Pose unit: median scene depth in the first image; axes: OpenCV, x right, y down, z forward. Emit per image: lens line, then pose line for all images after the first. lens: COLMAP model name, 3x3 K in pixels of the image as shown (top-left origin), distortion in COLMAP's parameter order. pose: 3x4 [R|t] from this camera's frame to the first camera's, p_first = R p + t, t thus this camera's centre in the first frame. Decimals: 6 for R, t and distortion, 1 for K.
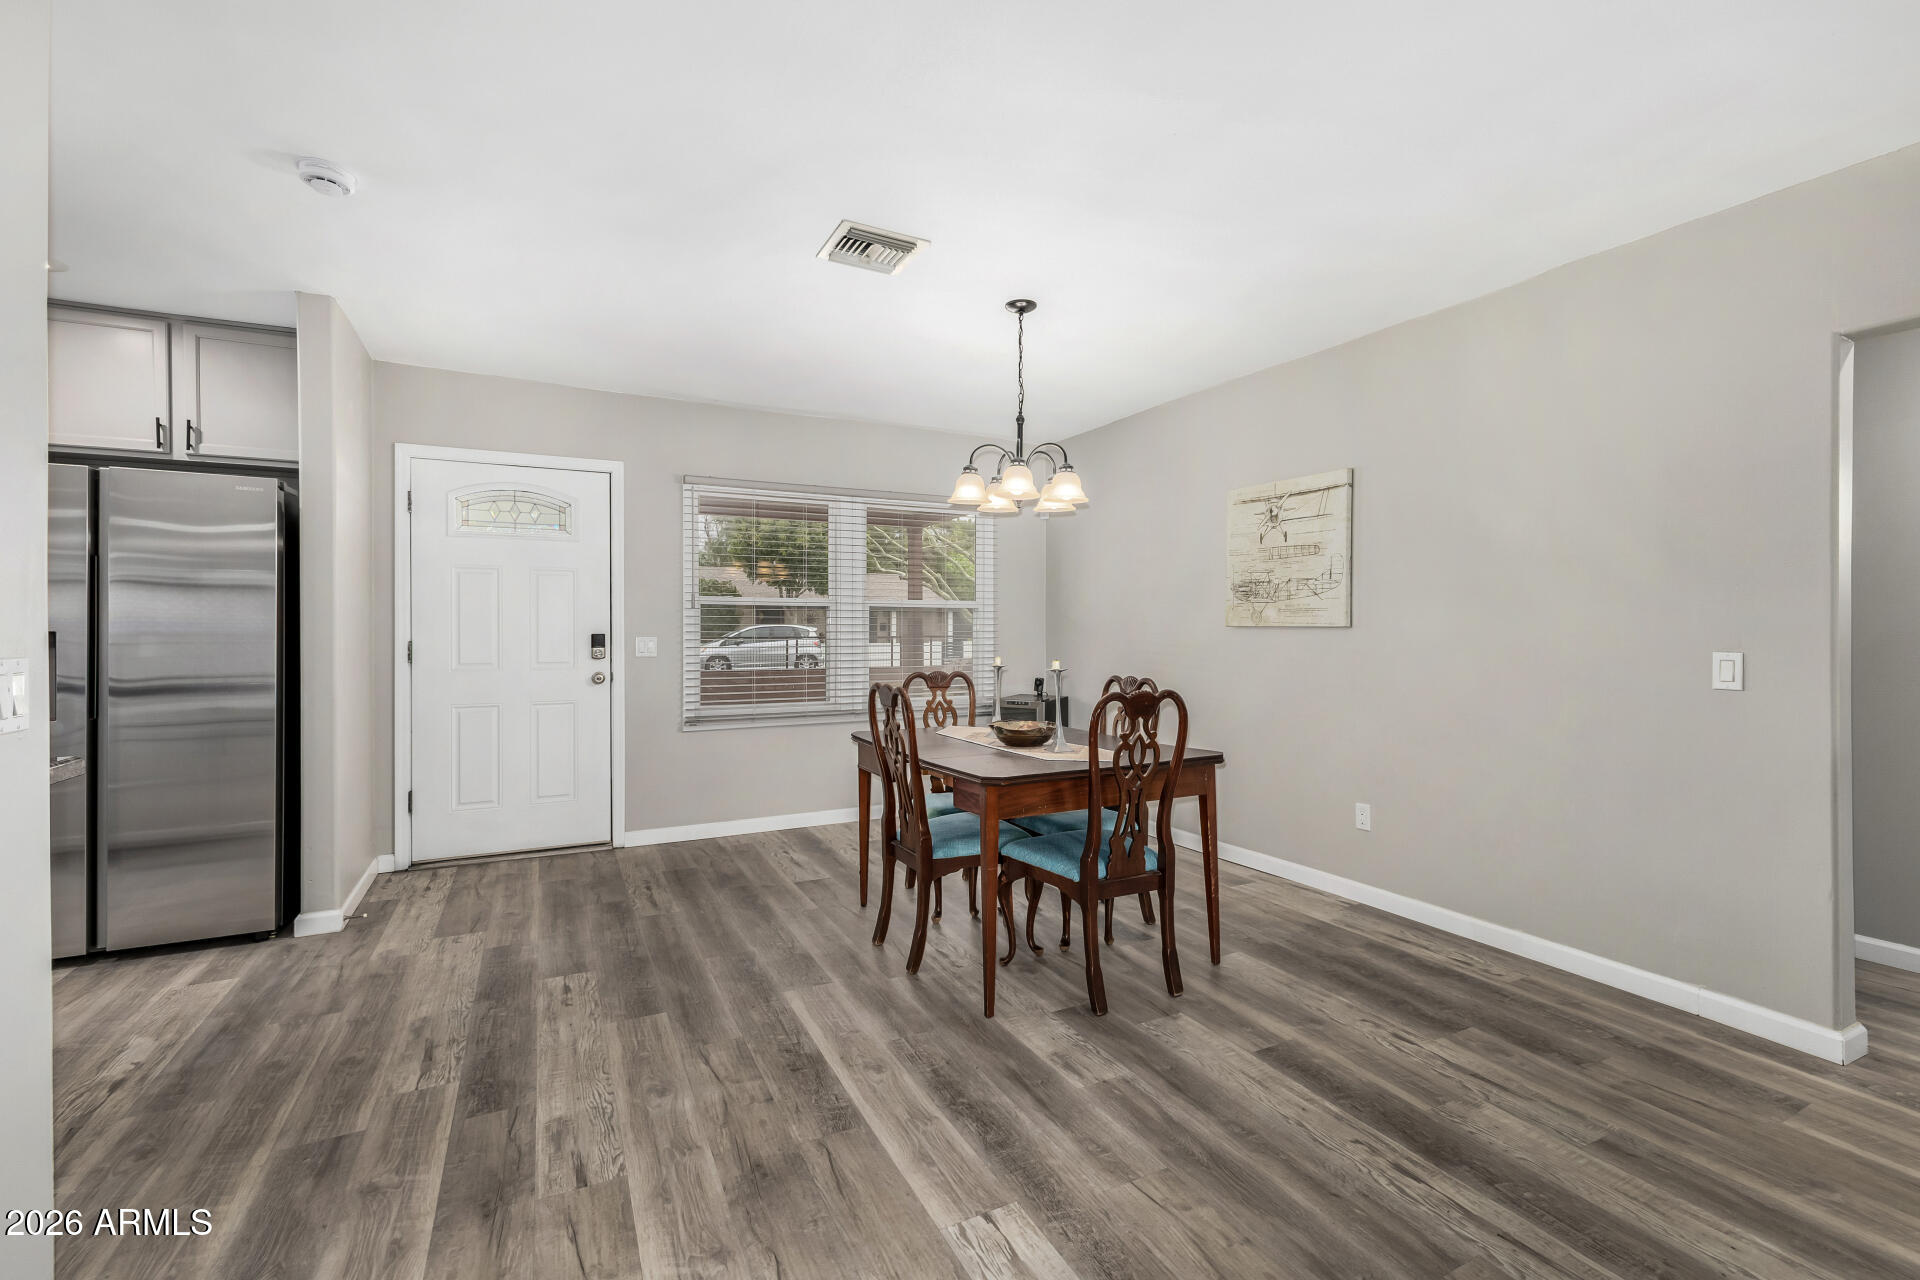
lens RADIAL K [[829.9, 0, 962.7], [0, 829.9, 628.3], [0, 0, 1]] dist [0.009337, -0.000011]
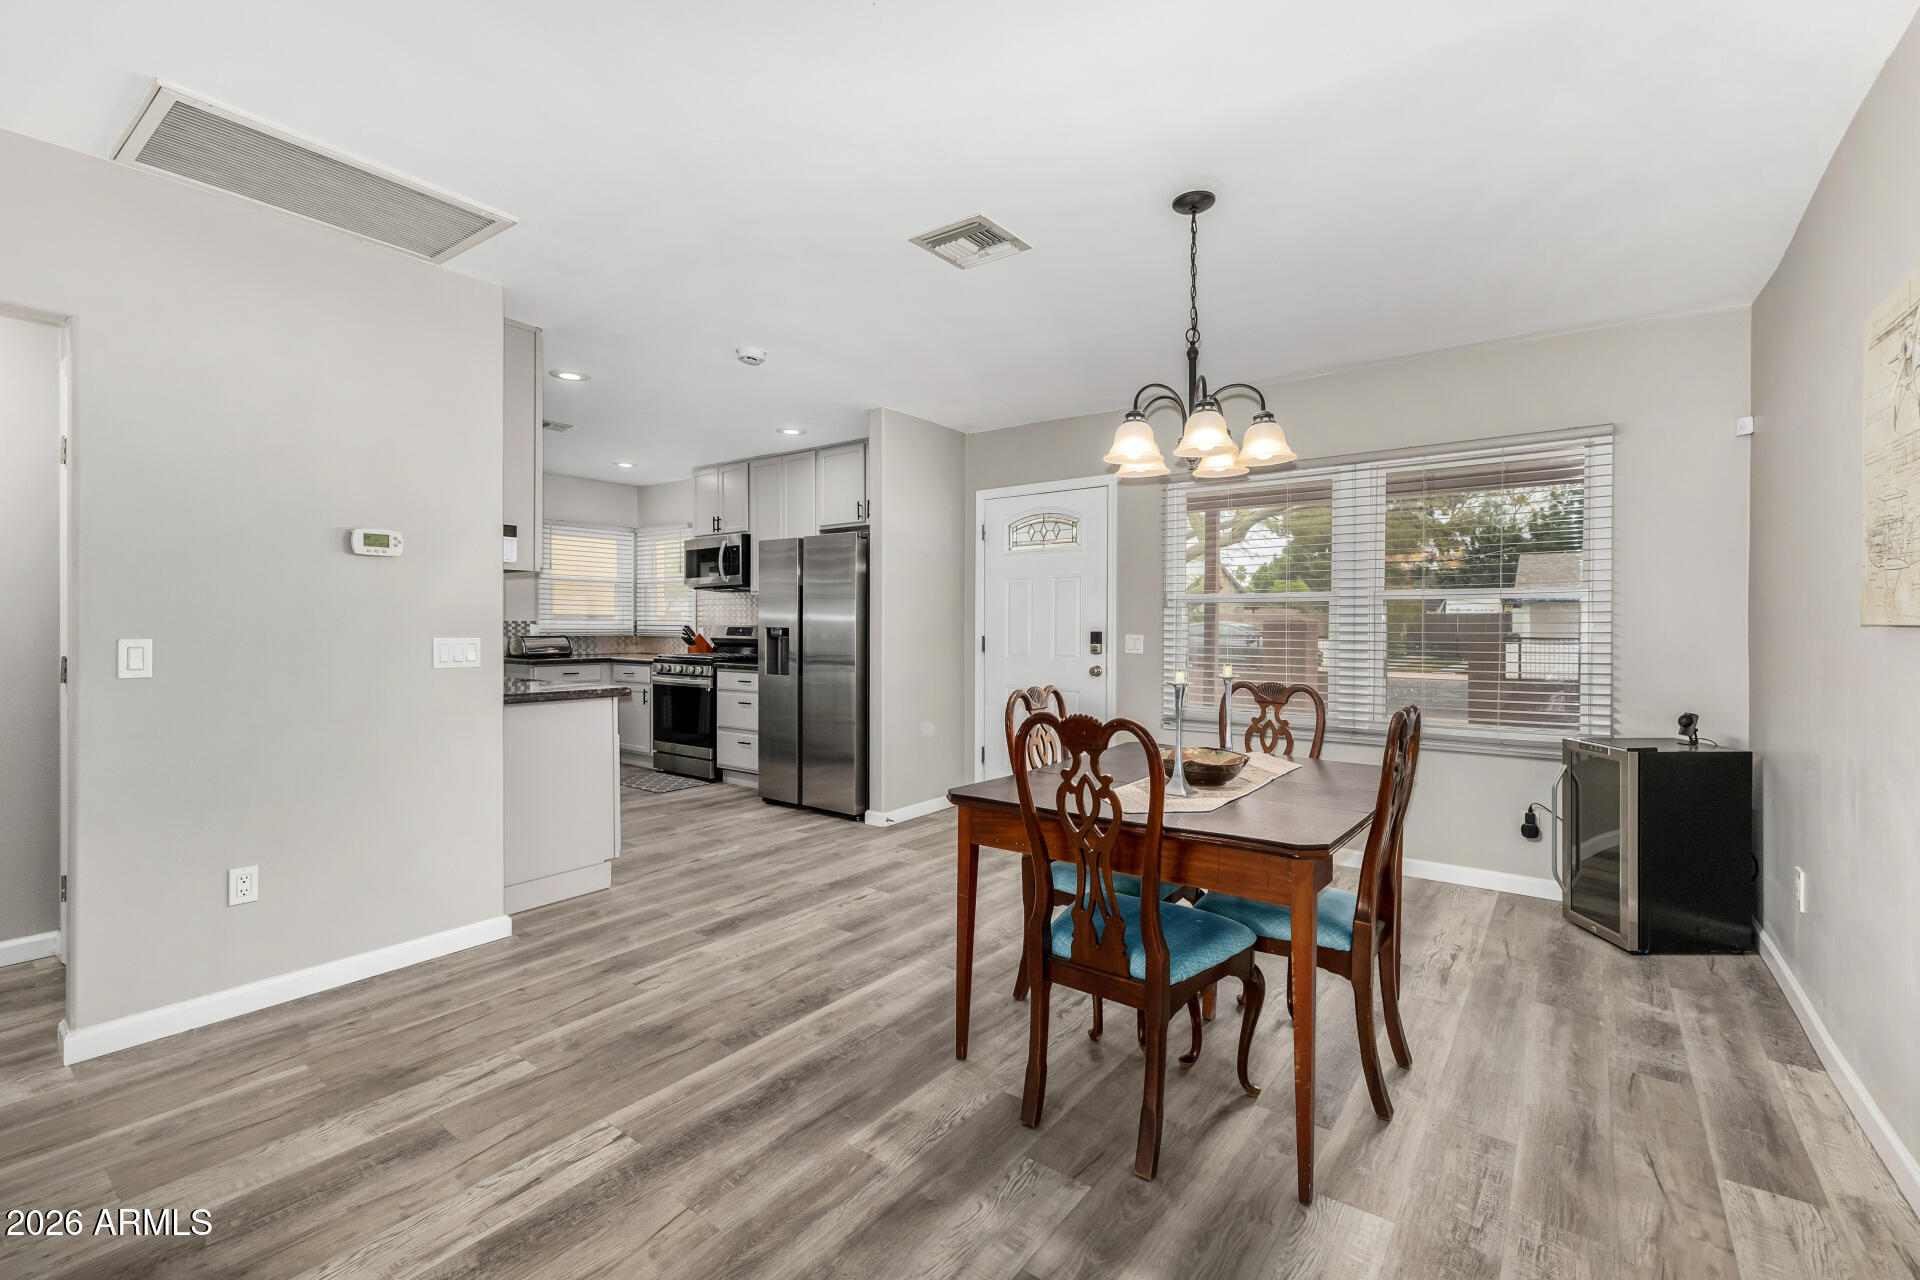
lens RADIAL K [[820.3, 0, 958.8], [0, 820.3, 625.4], [0, 0, 1]] dist [0.003123, 0.000345]
pose [[0.436059, -0.000932, -0.899917, 0.760051], [-0.000371, 0.999999, -0.001215, -0.000445], [0.899918, 0.000864, 0.436059, 0.558011]]
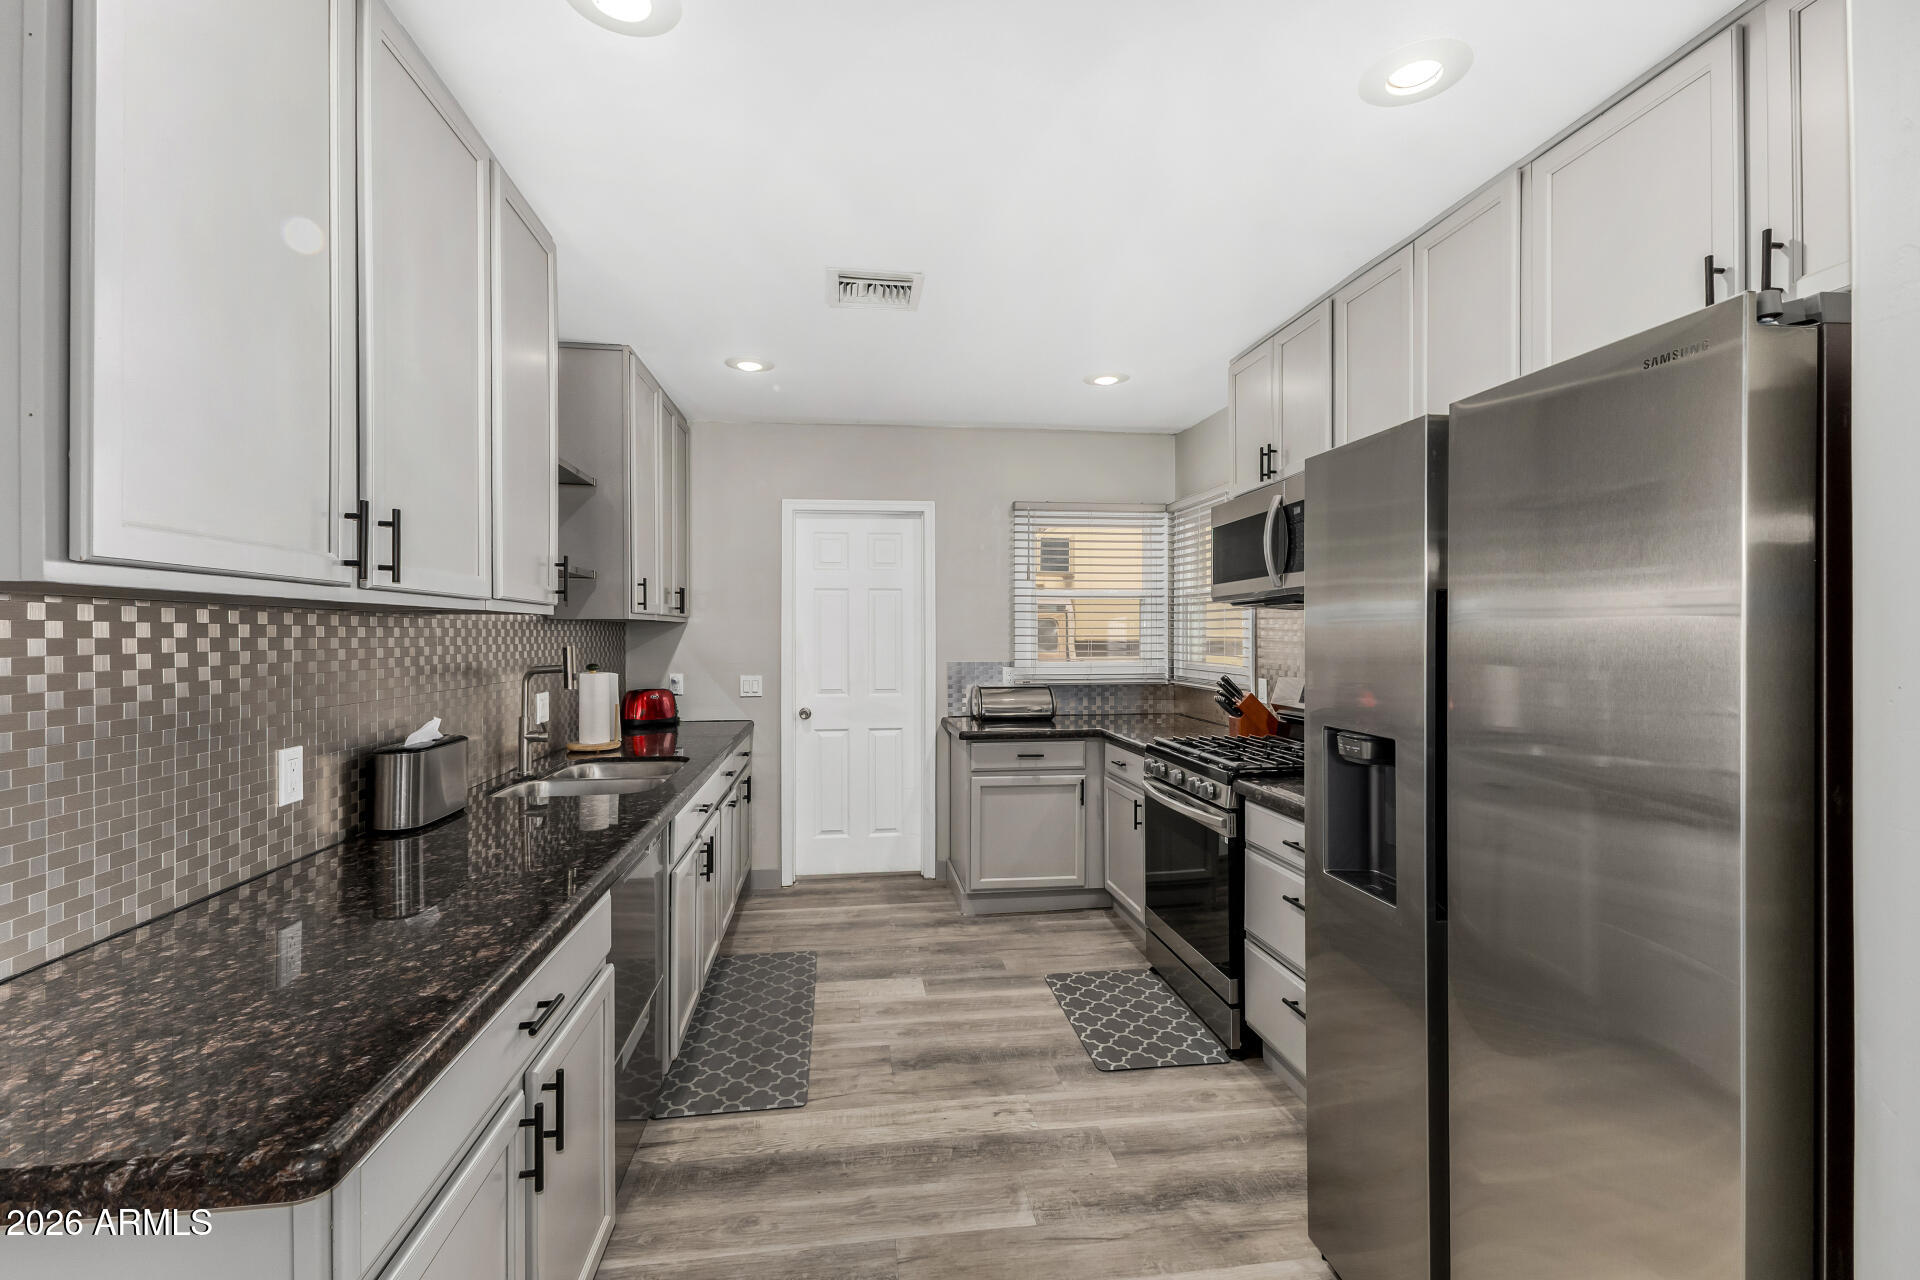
lens RADIAL K [[831.5, 0, 960.0], [0, 831.5, 640.0], [0, 0, 1]] dist [0.004072, 0.000400]
pose [[-0.329937, 0.000580, -0.944003, -0.517958], [0.003363, 0.999994, -0.000561, -0.061346], [0.943997, -0.003360, -0.329937, 0.942642]]
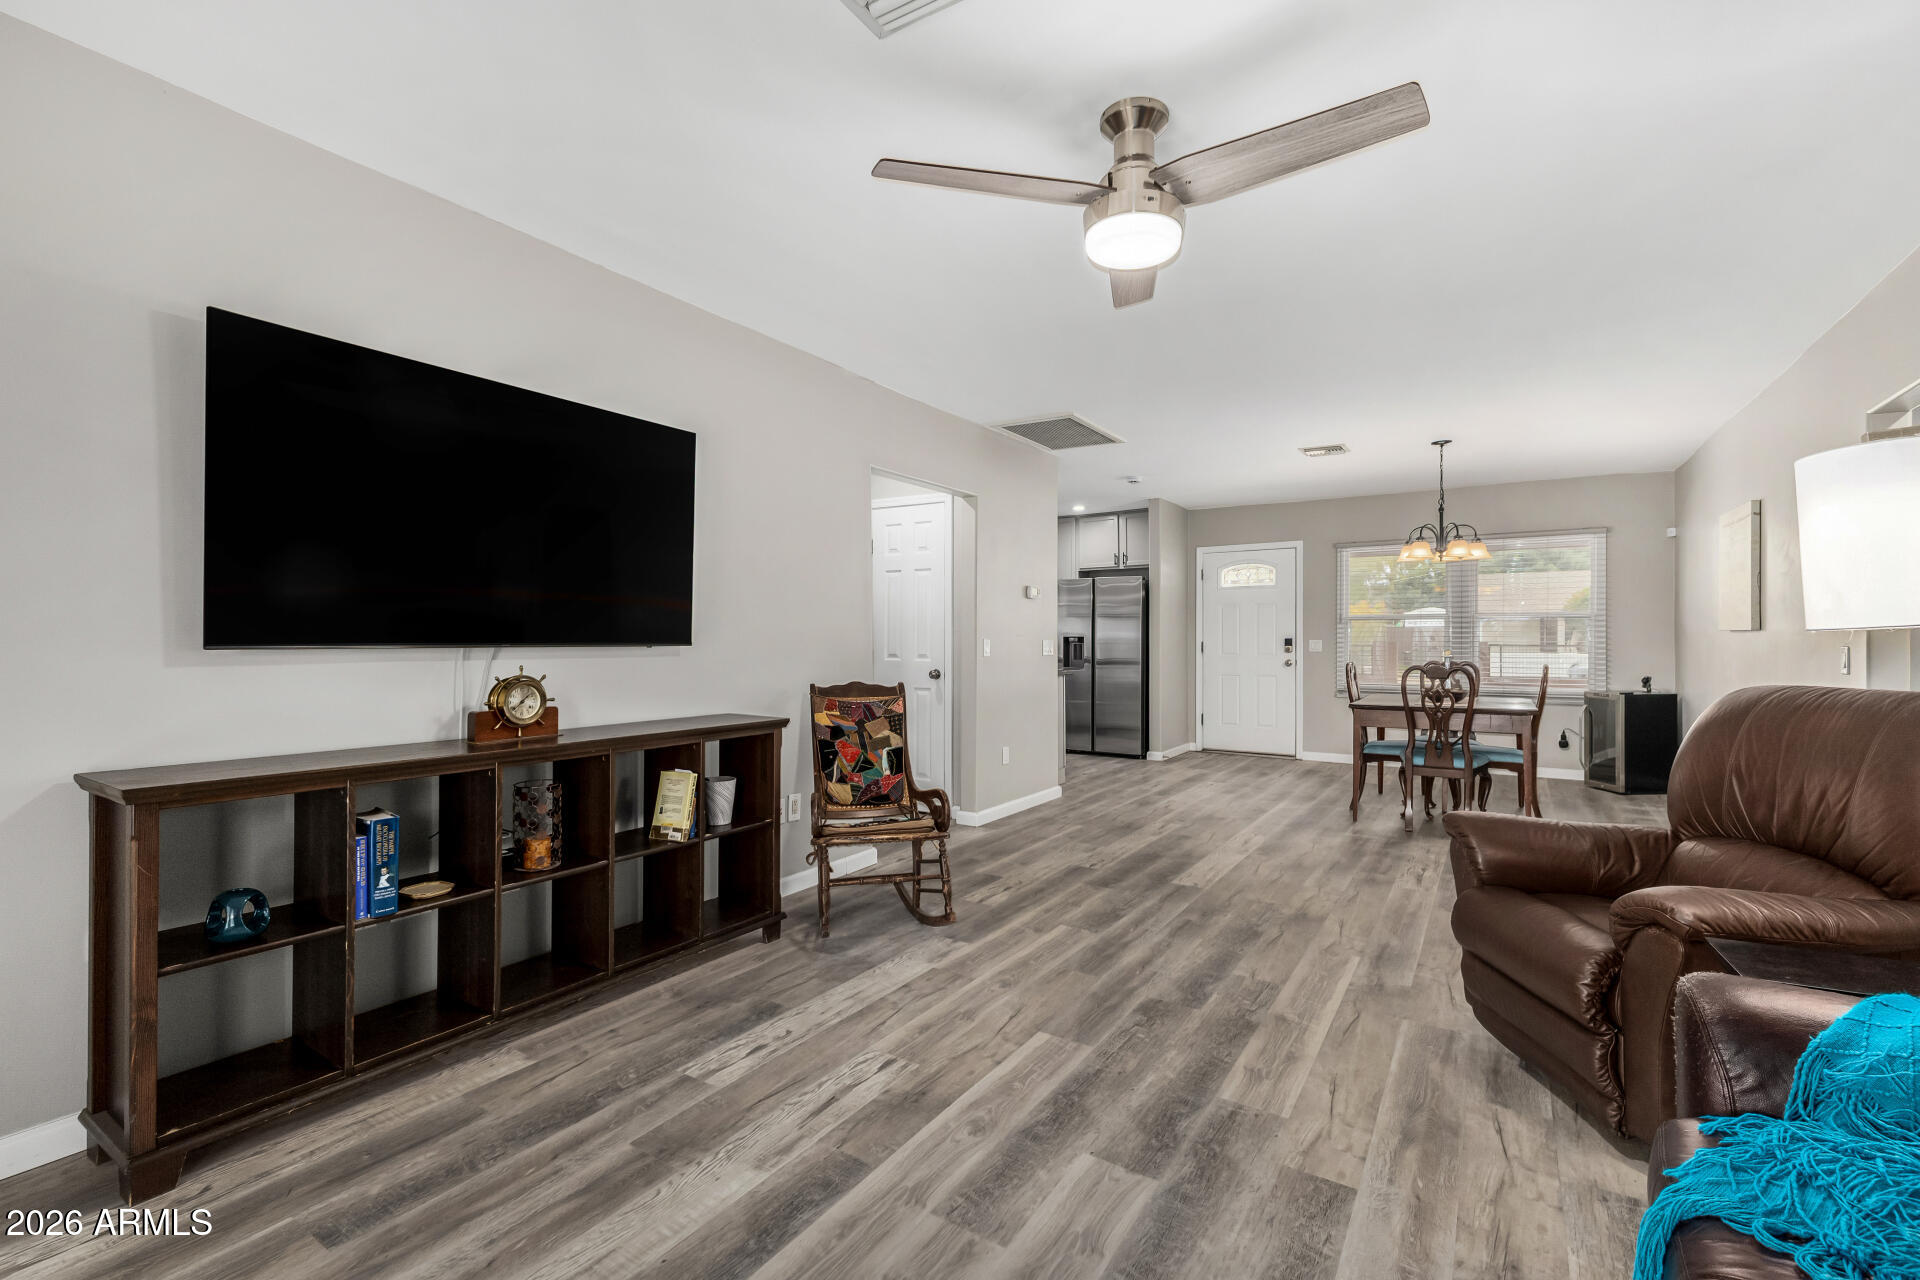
lens RADIAL K [[831.6, 0, 962.5], [0, 831.6, 636.1], [0, 0, 1]] dist [0.002401, 0.000308]
pose [[0.496274, -0.005705, -0.868147, 1.231187], [0.001680, 0.999983, -0.005611, 0.016567], [0.868164, 0.001326, 0.496275, -0.802956]]
